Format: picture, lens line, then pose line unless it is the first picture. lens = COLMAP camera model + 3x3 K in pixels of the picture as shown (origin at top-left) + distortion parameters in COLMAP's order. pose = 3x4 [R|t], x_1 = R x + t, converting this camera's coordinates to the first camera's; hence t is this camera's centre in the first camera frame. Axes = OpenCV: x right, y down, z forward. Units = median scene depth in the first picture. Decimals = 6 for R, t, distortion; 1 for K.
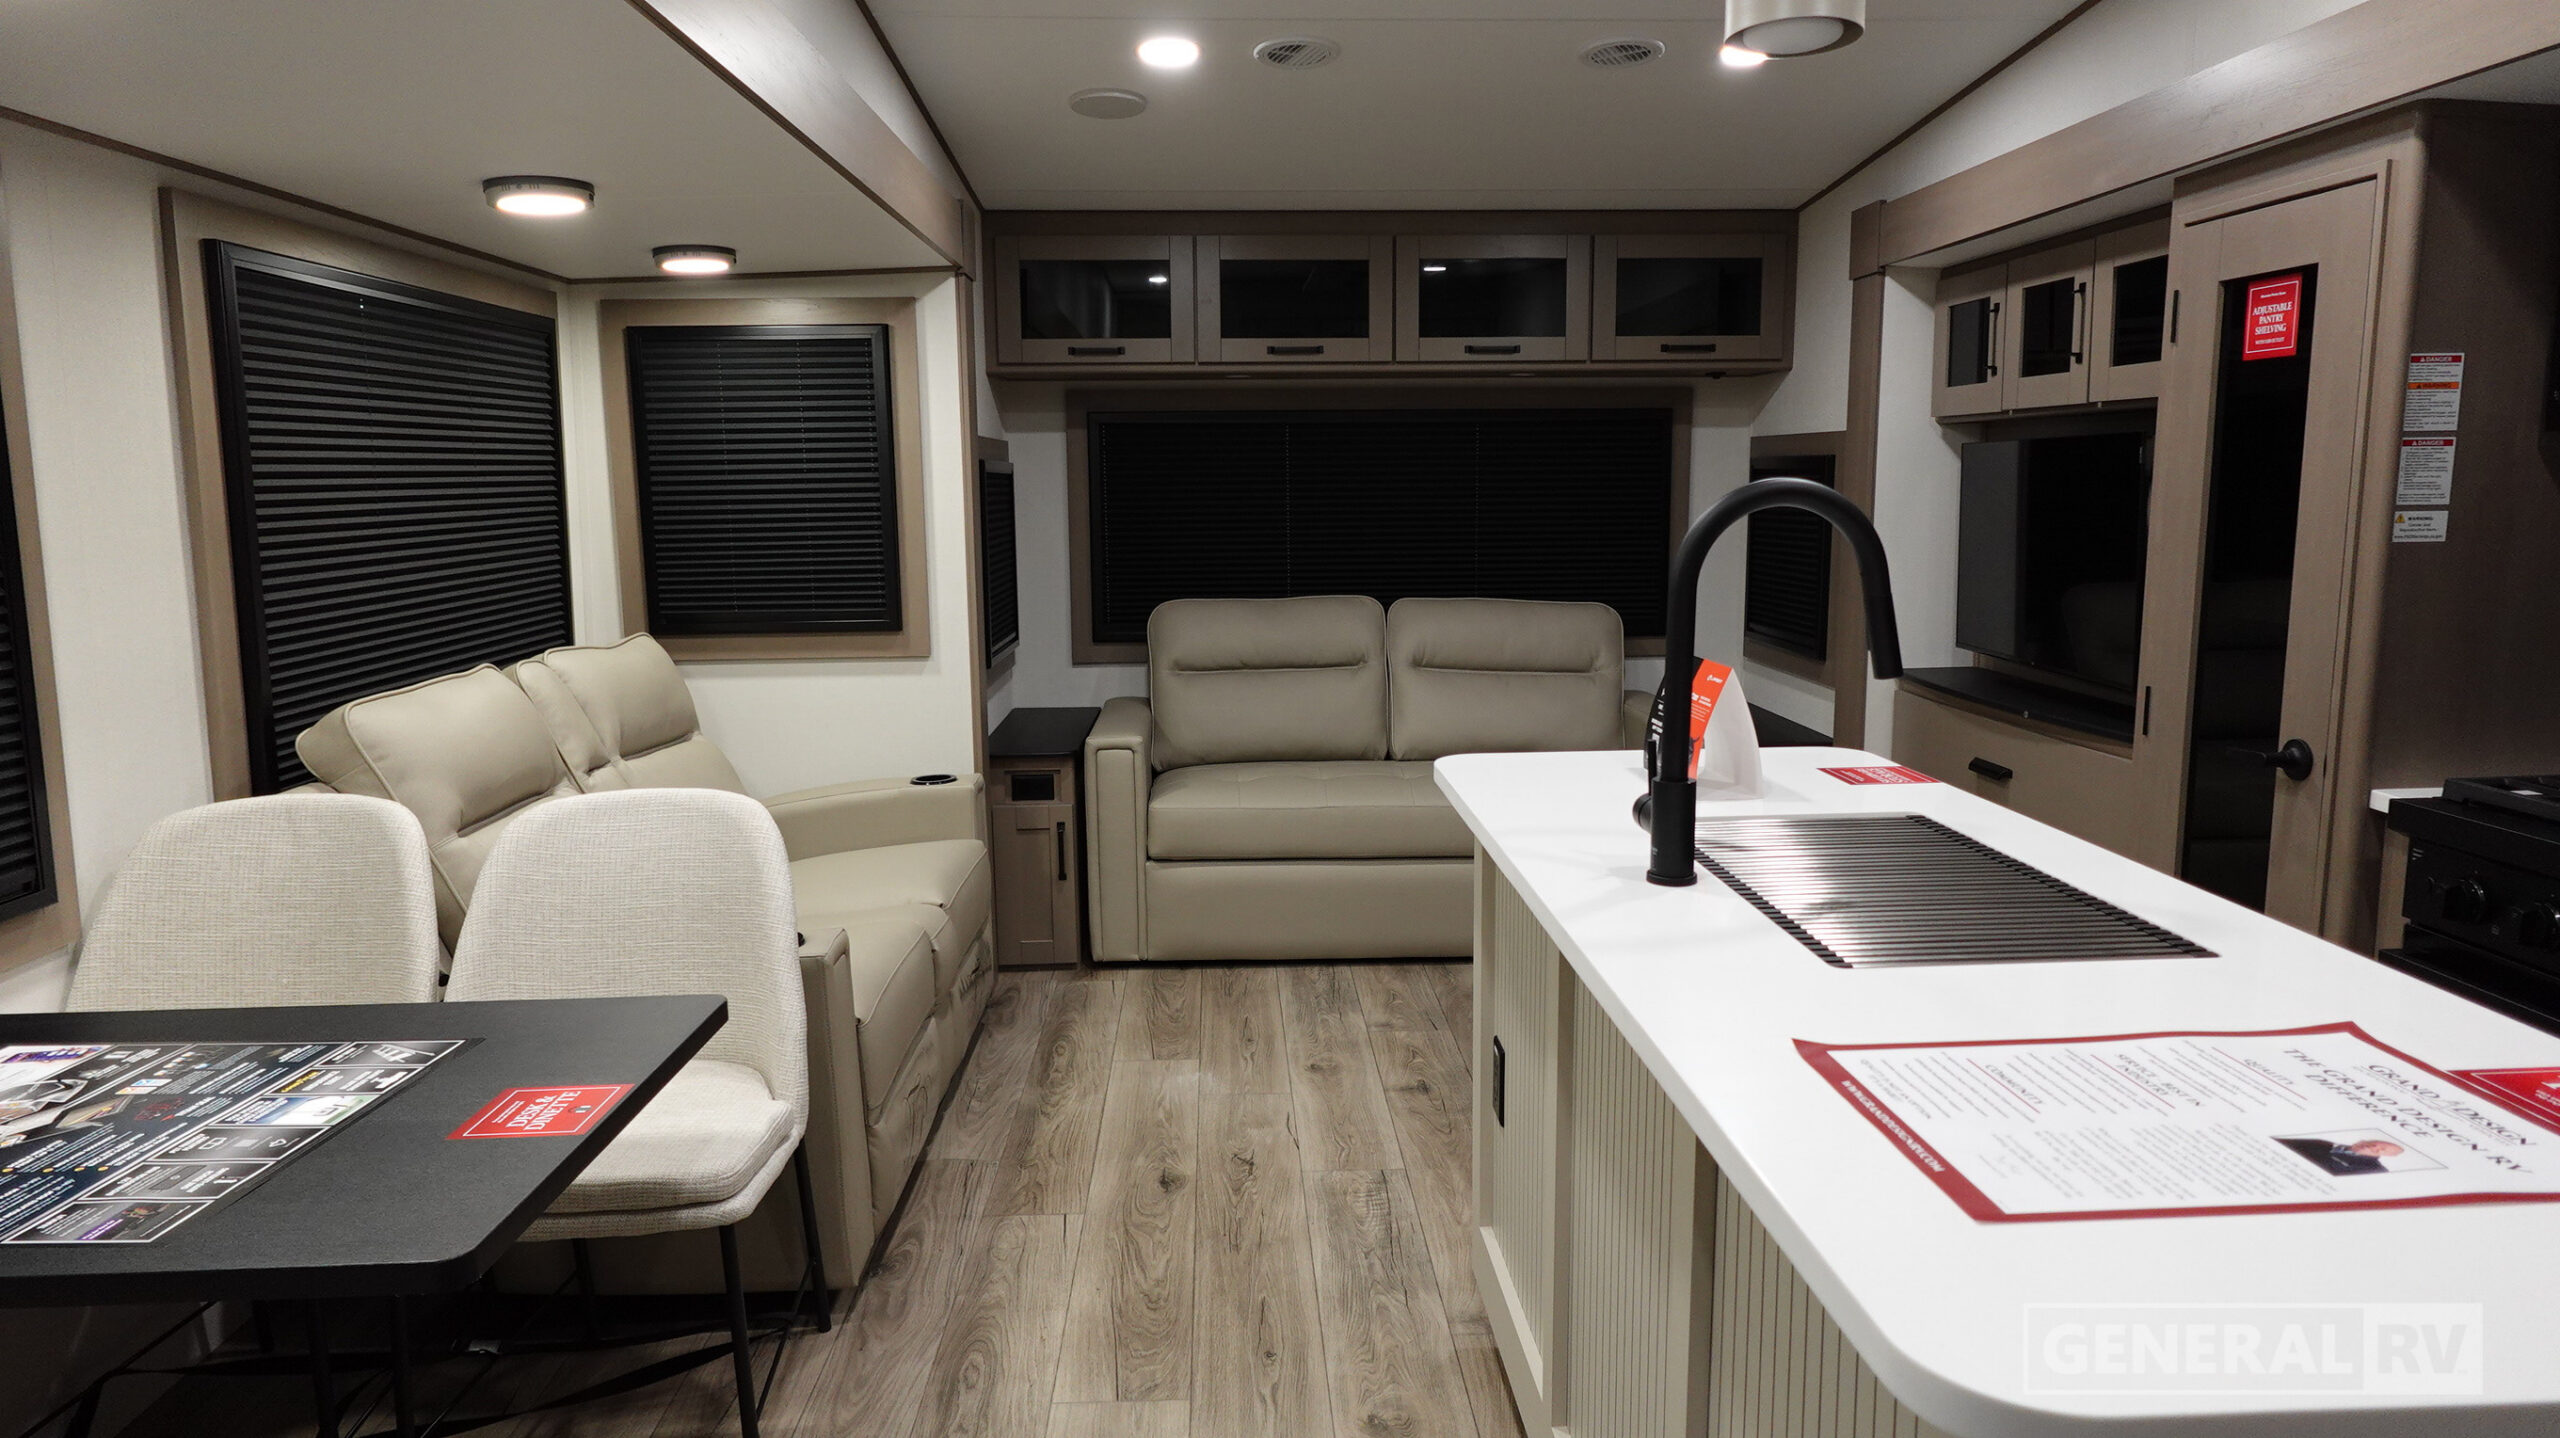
lens RADIAL K [[1573.0, 0, 1280.0], [0, 1573.0, 719.0], [0, 0, 1]] dist [0.005537, 0.000792]
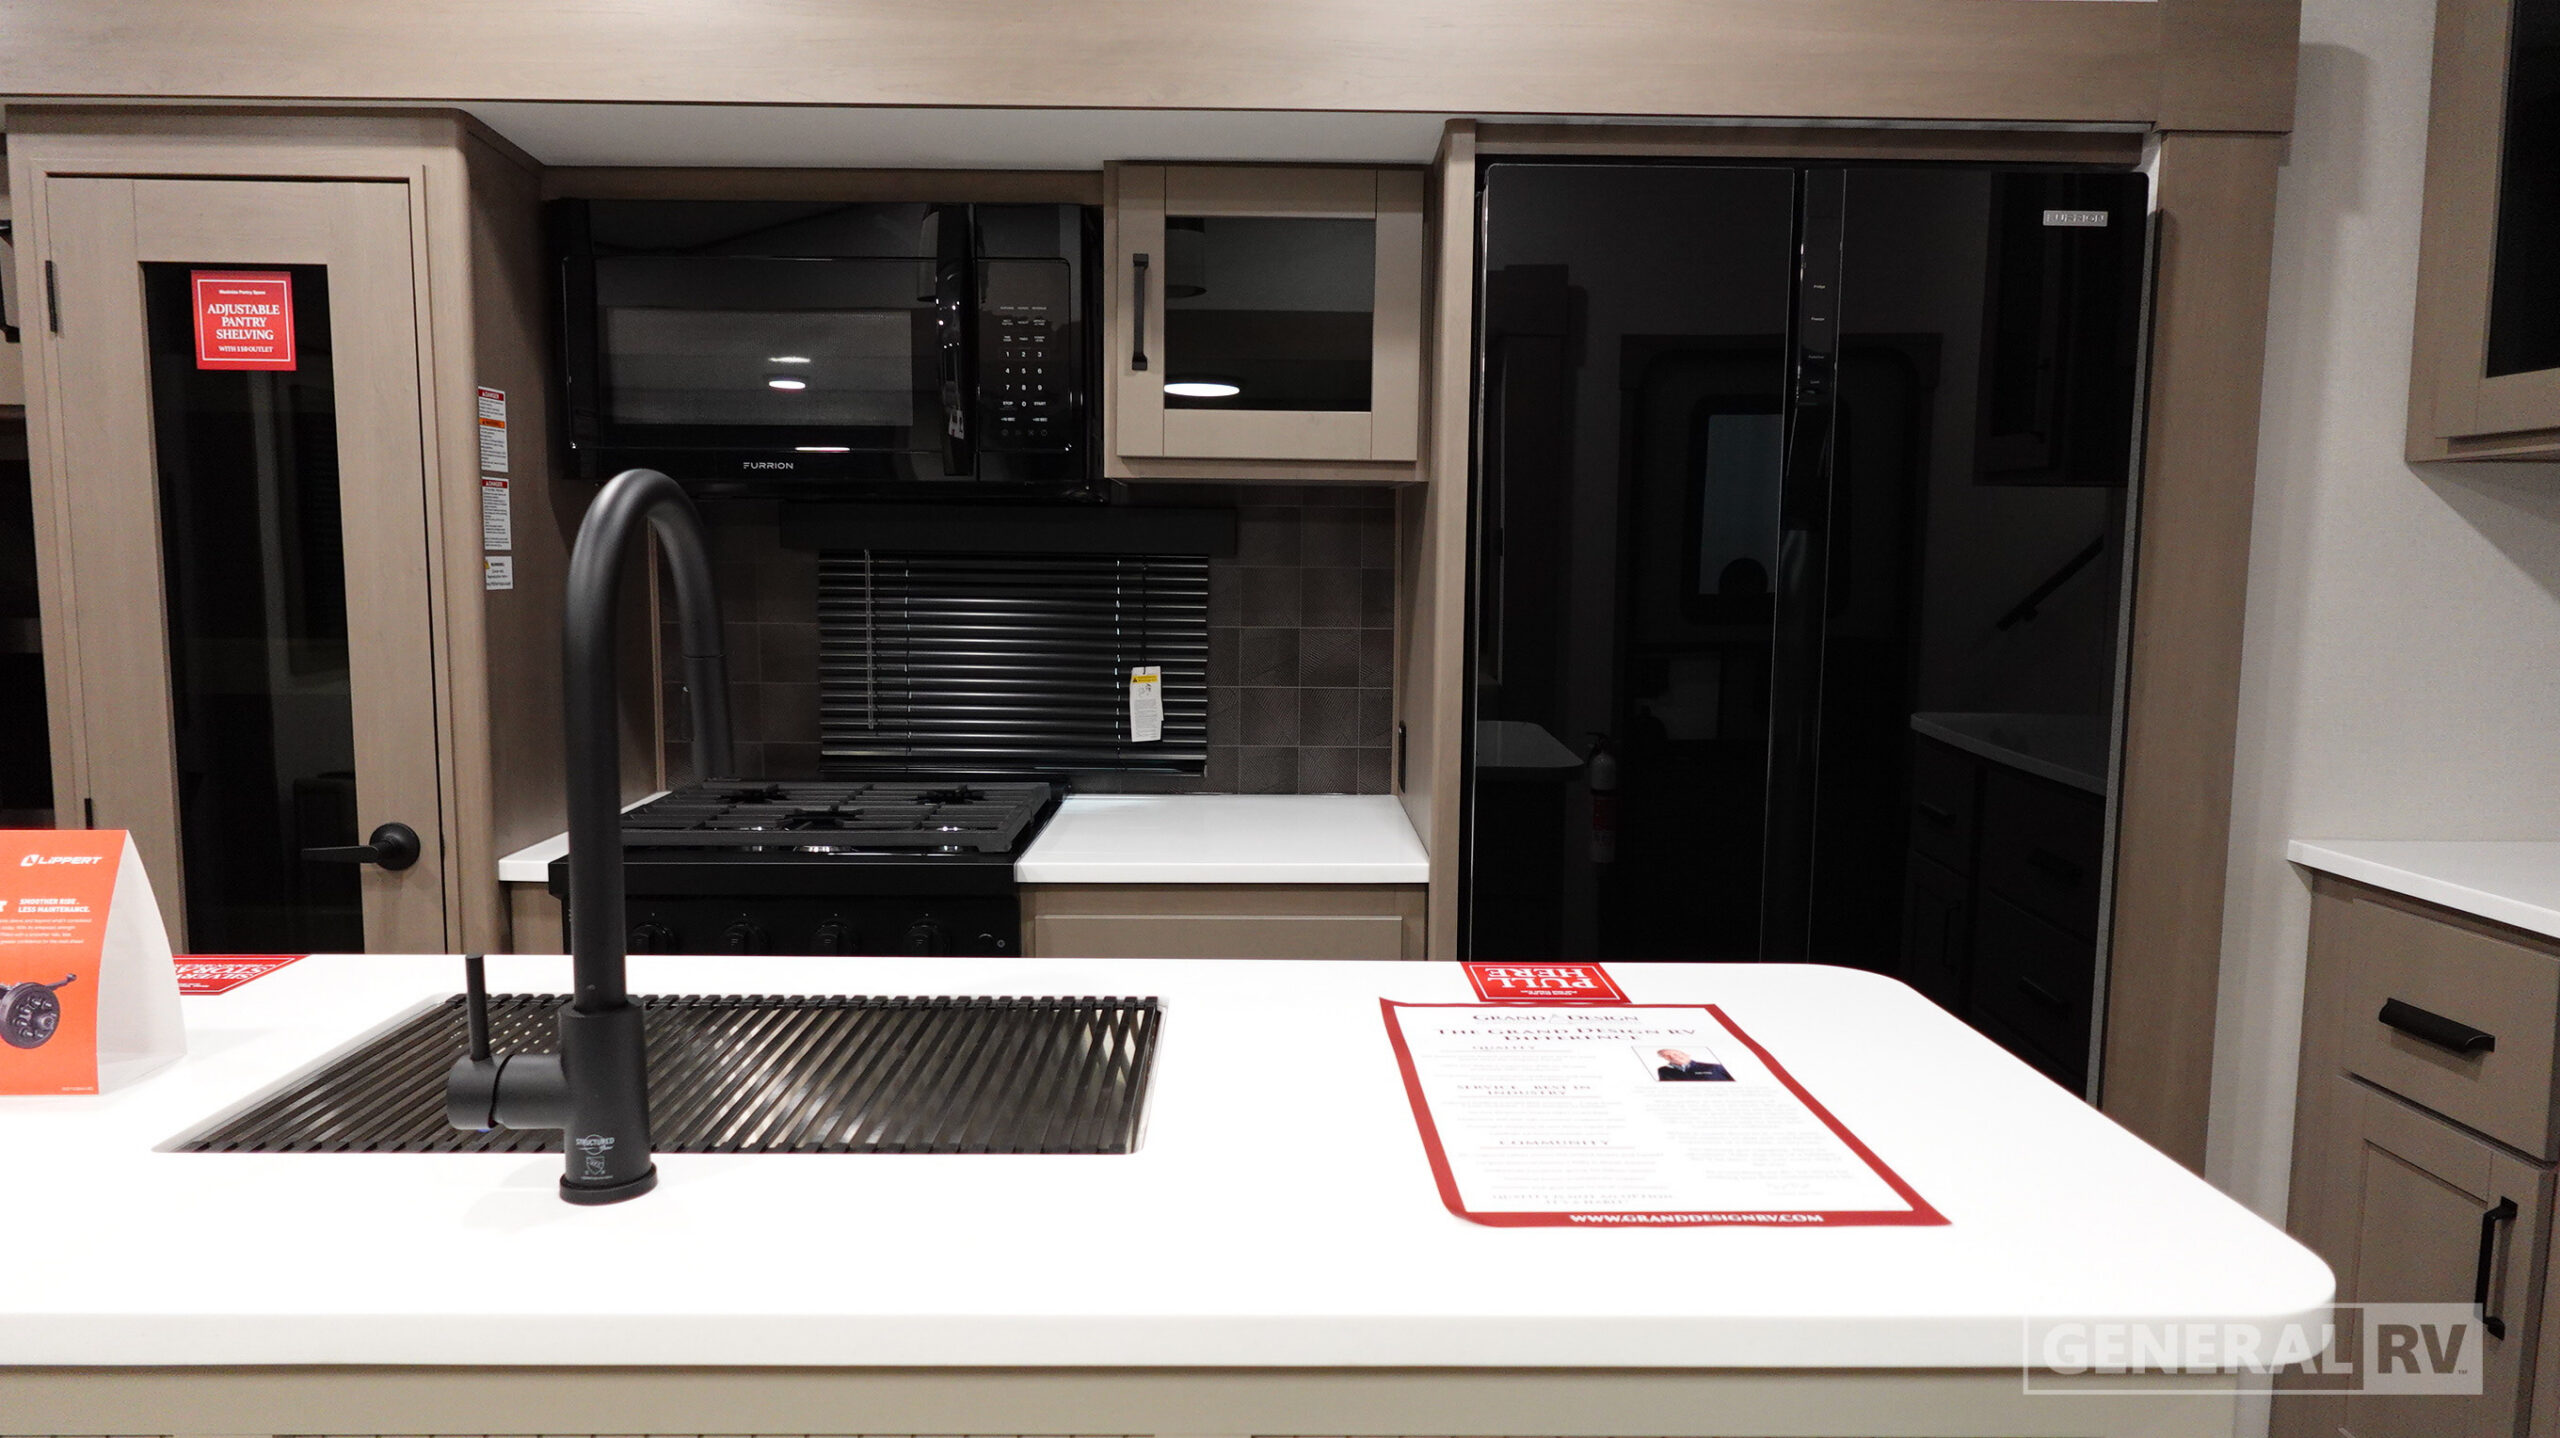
lens RADIAL K [[1573.0, 0, 1280.0], [0, 1573.0, 719.0], [0, 0, 1]] dist [0.005537, 0.000792]
pose [[0.025631, -0.095803, 0.995070, -0.322450], [0.142868, 0.985531, 0.091204, -0.088927], [-0.989410, 0.139826, 0.038947, 0.826463]]
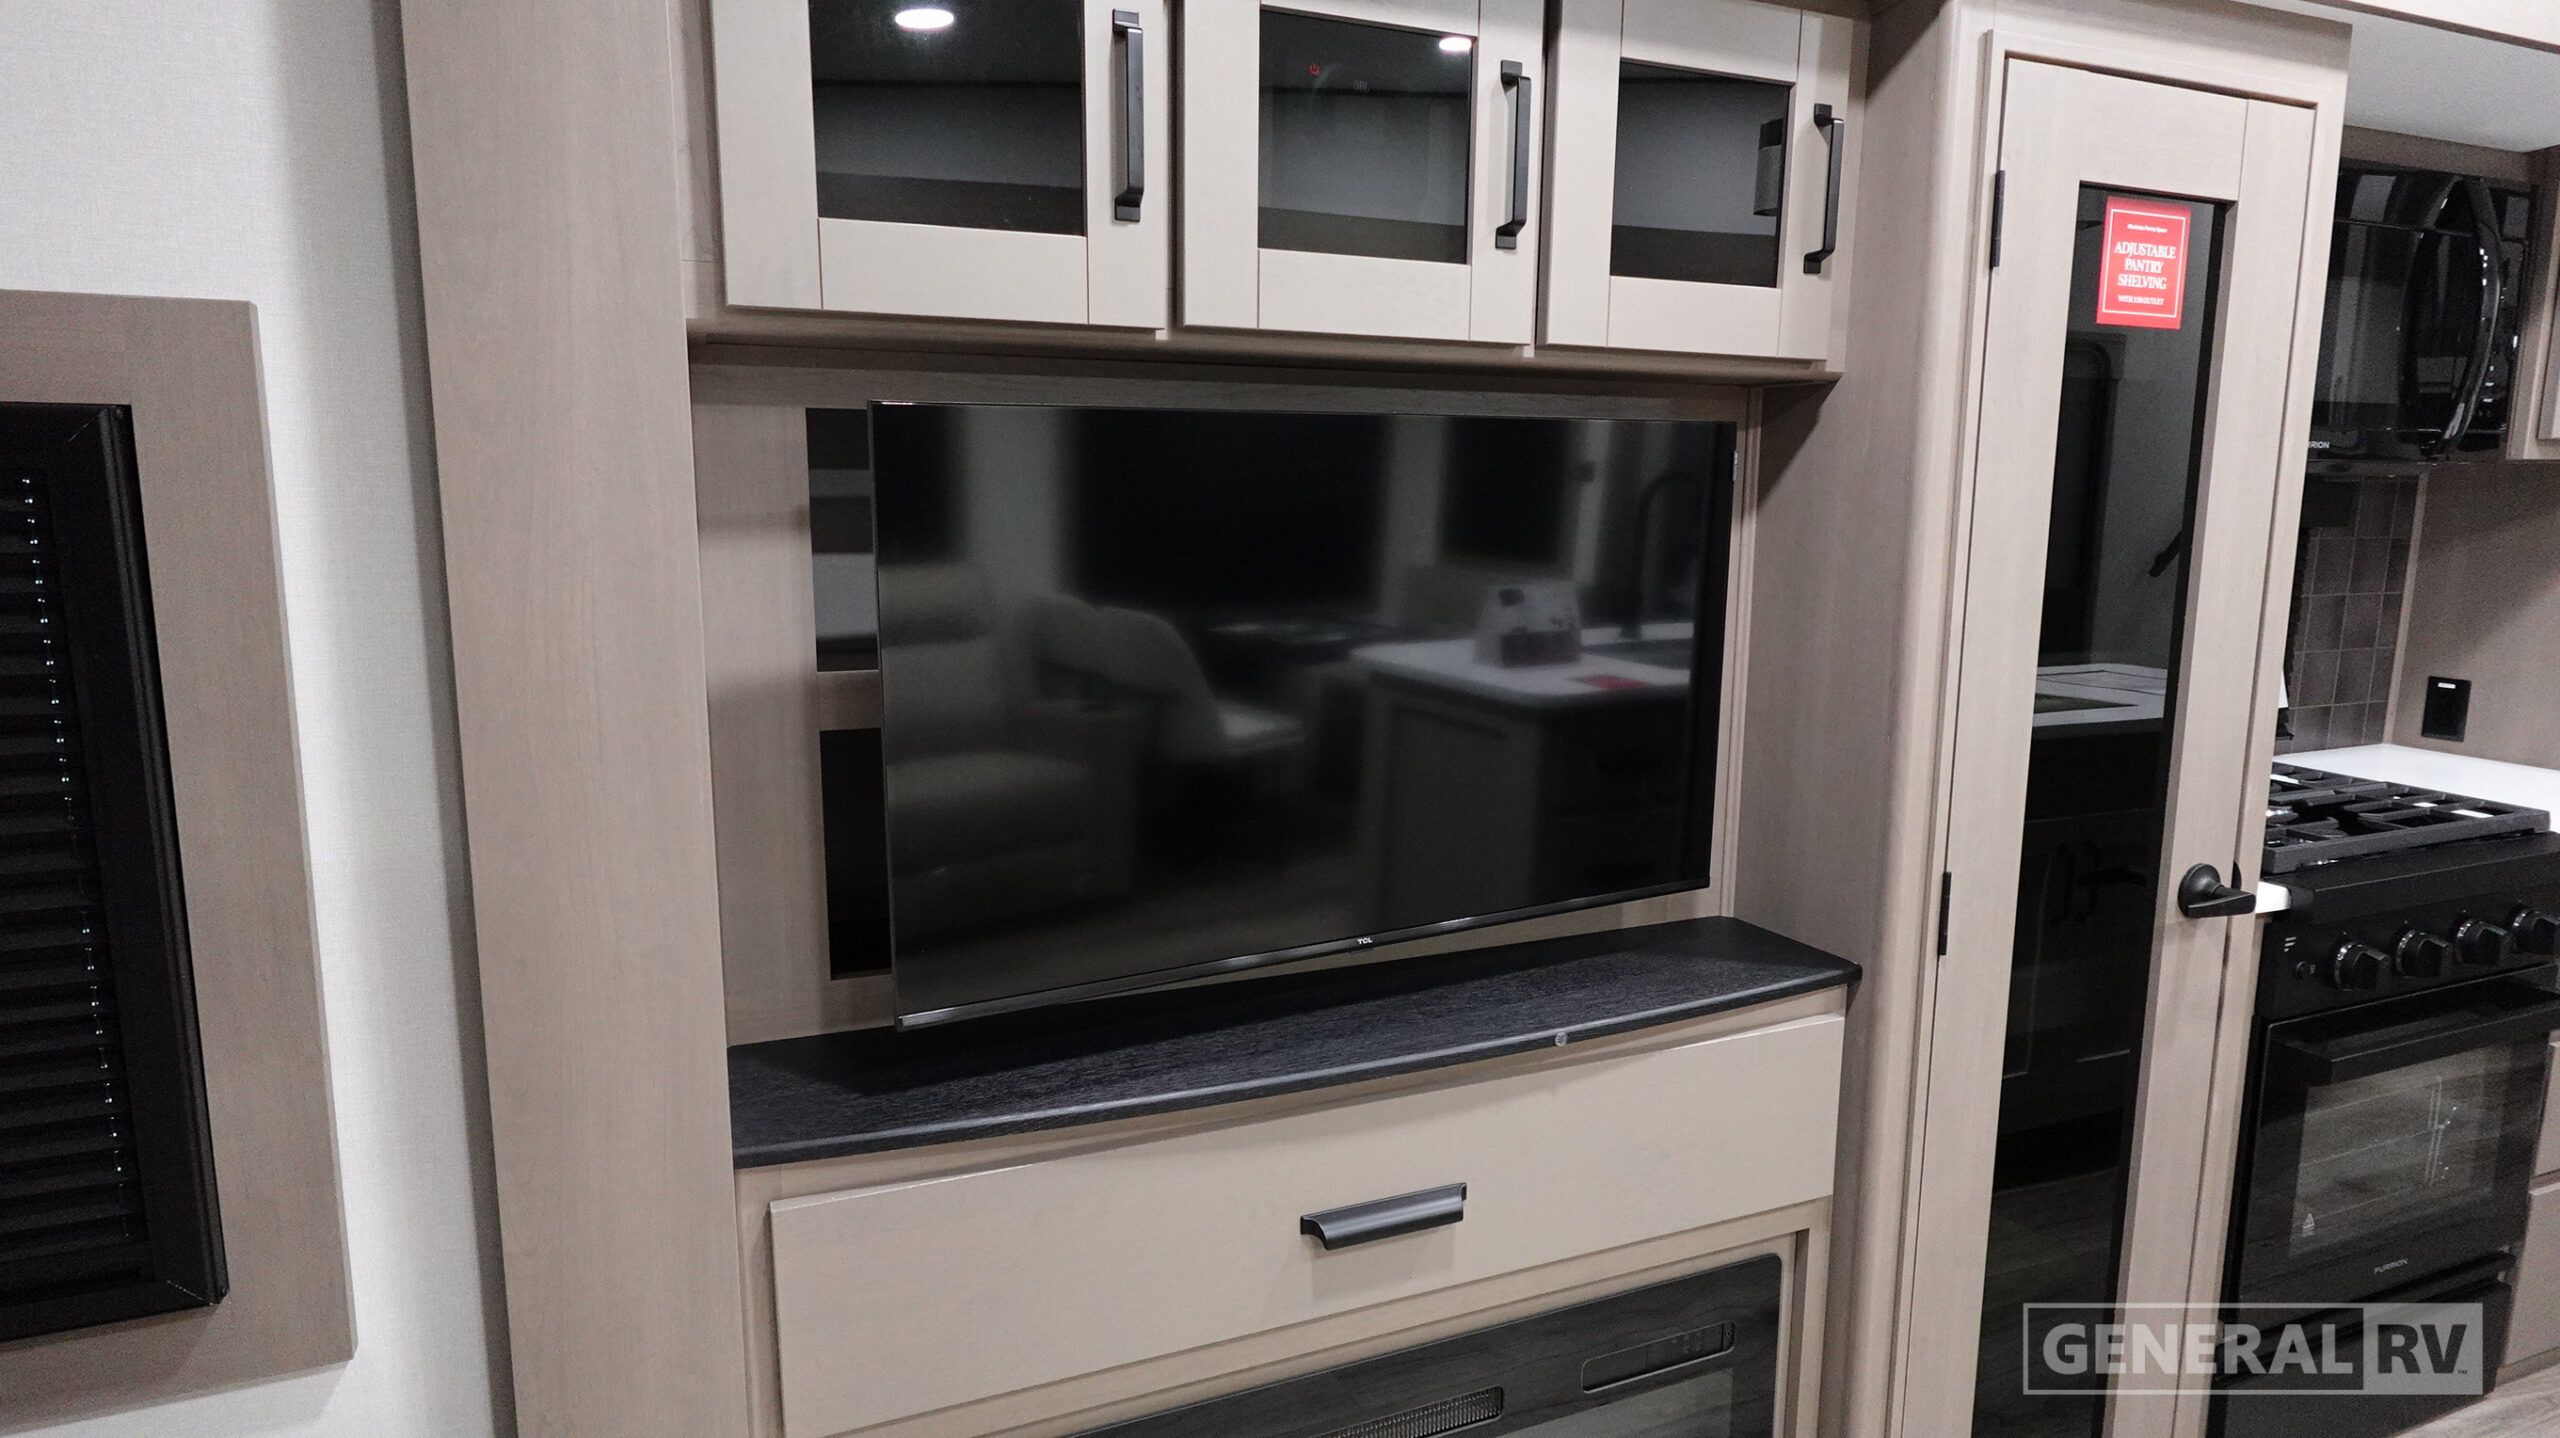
lens RADIAL K [[1503.3, 0, 1279.7], [0, 1503.3, 722.8], [0, 0, 1]] dist [-0.002251, -0.001902]
pose [[-0.363053, -0.139844, 0.921215, 0.284226], [0.138296, 0.969635, 0.201697, -0.430495], [-0.921448, 0.200627, -0.332689, 2.759090]]
